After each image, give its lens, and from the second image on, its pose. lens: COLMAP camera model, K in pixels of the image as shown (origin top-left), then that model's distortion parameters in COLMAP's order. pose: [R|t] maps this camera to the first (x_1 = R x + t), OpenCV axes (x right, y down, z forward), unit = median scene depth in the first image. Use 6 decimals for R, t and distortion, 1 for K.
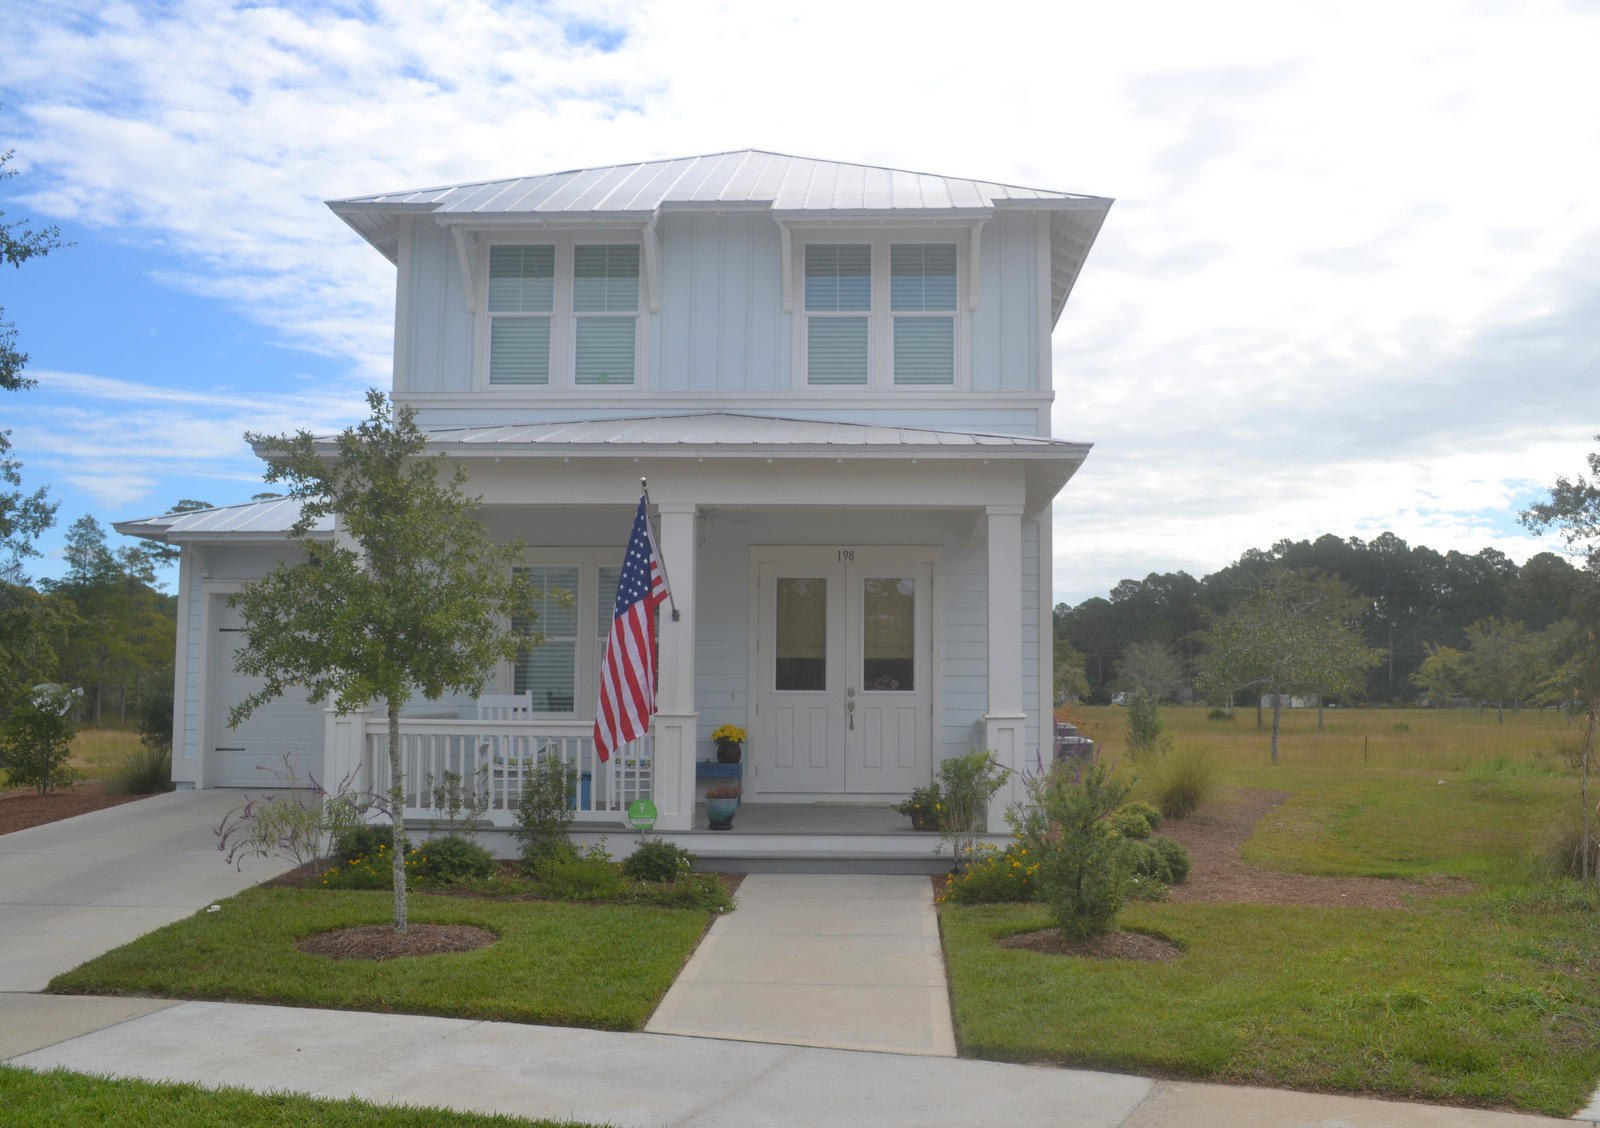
lens RADIAL K [[1474.0, 0, 870.1], [0, 1474.0, 559.9], [0, 0, 1]] dist [-0.065452, -0.005111]
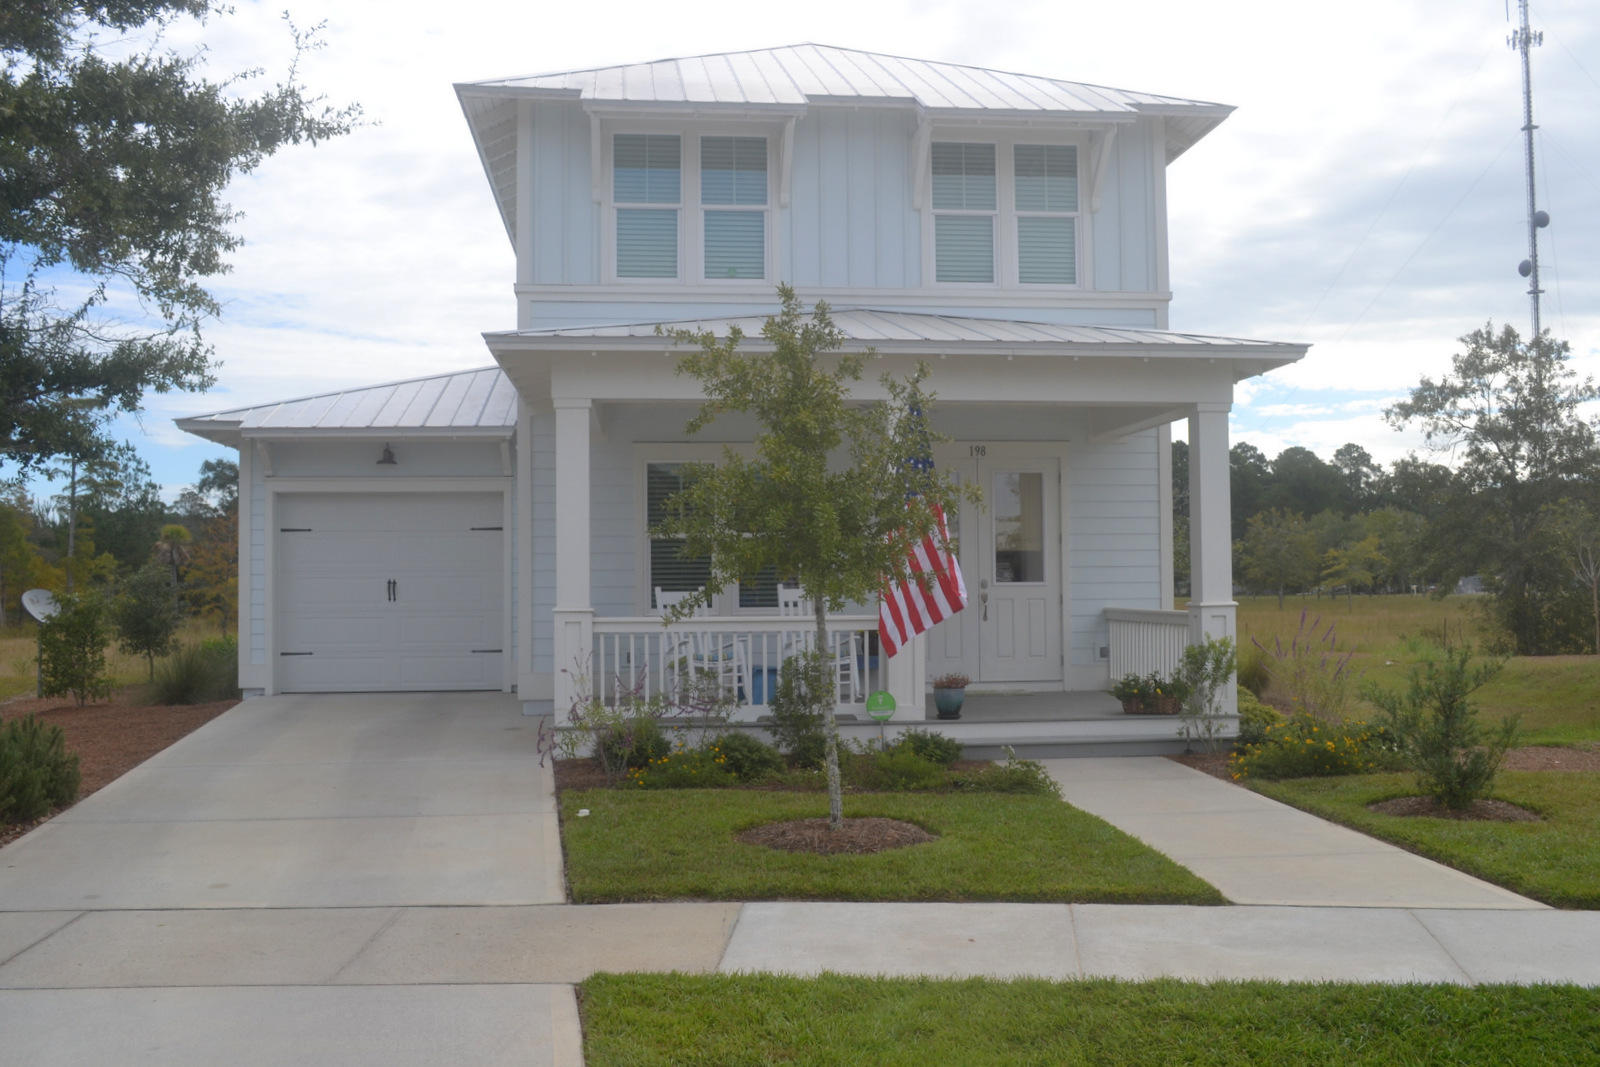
lens RADIAL K [[1467.0, 0, 800.0], [0, 1467.0, 533.5], [0, 0, 1]] dist [-0.075045, 0.011712]
pose [[0.992137, -0.008665, 0.124856, -0.261961], [0.001922, 0.998538, 0.054023, -0.000940], [-0.125142, -0.053358, 0.990703, 0.006274]]
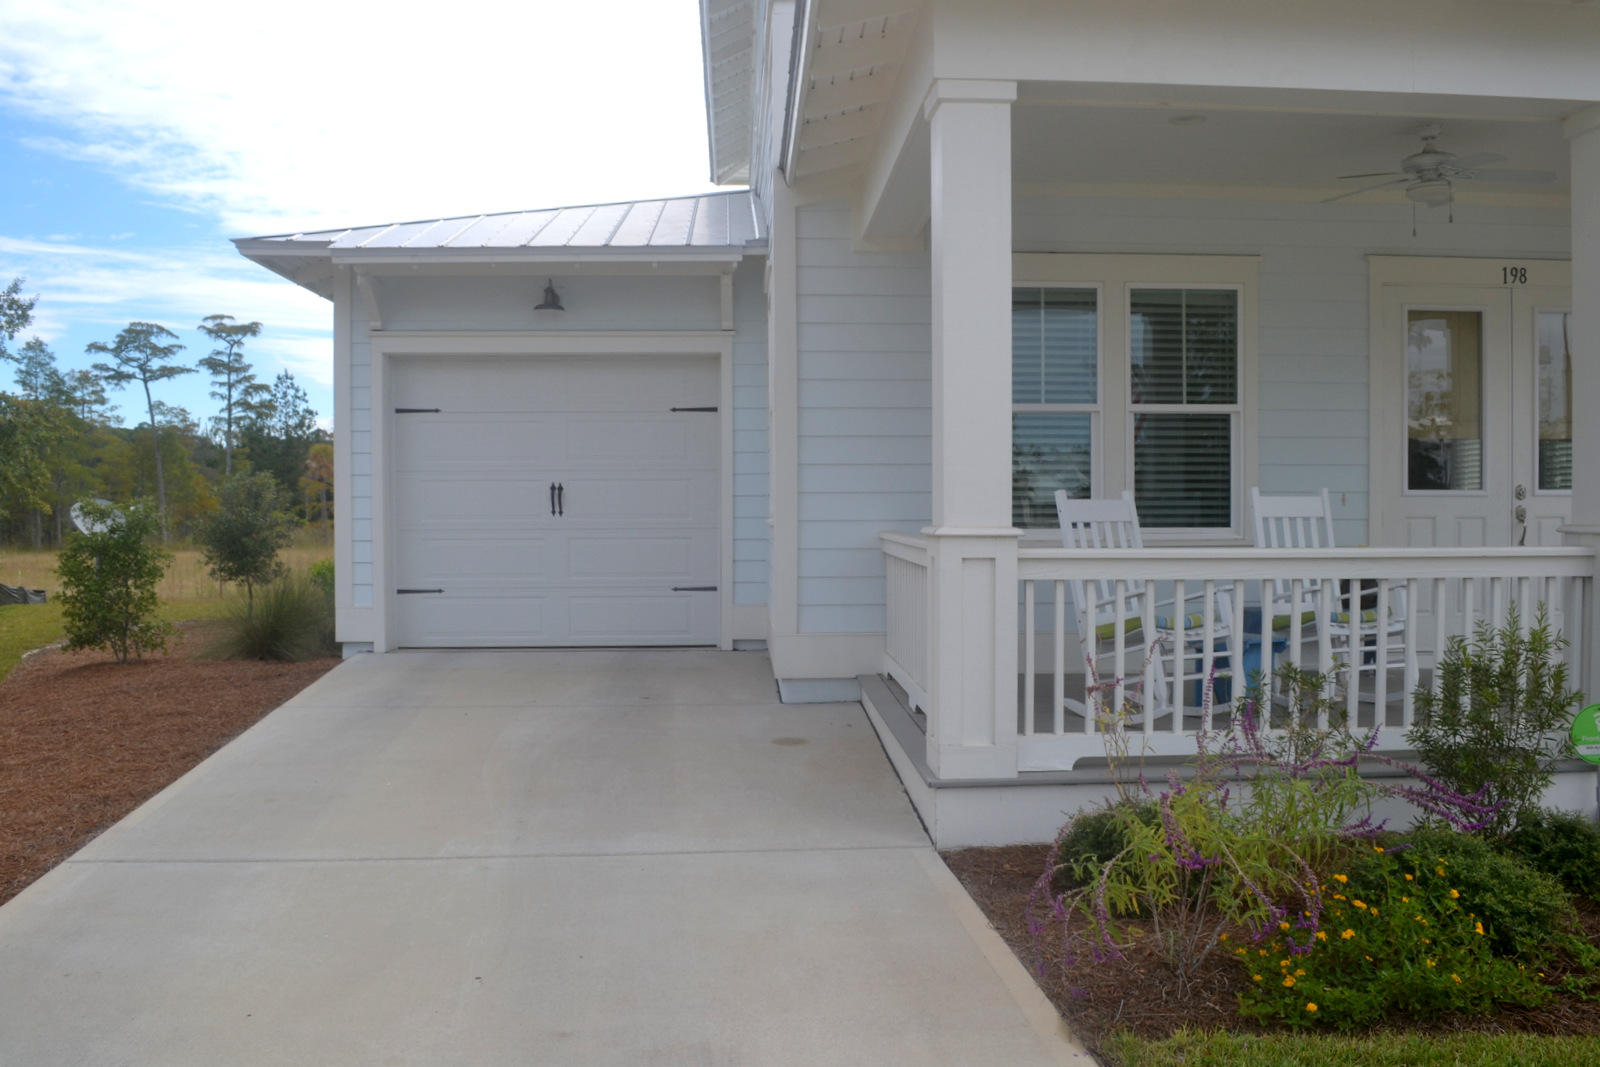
lens RADIAL K [[1279.7, 0, 806.9], [0, 1279.7, 530.6], [0, 0, 1]] dist [-0.080893, 0.010614]
pose [[0.997483, -0.009224, 0.070310, -0.349840], [0.001543, 0.994091, 0.108535, 0.046416], [-0.070896, -0.108154, 0.991603, 0.477886]]
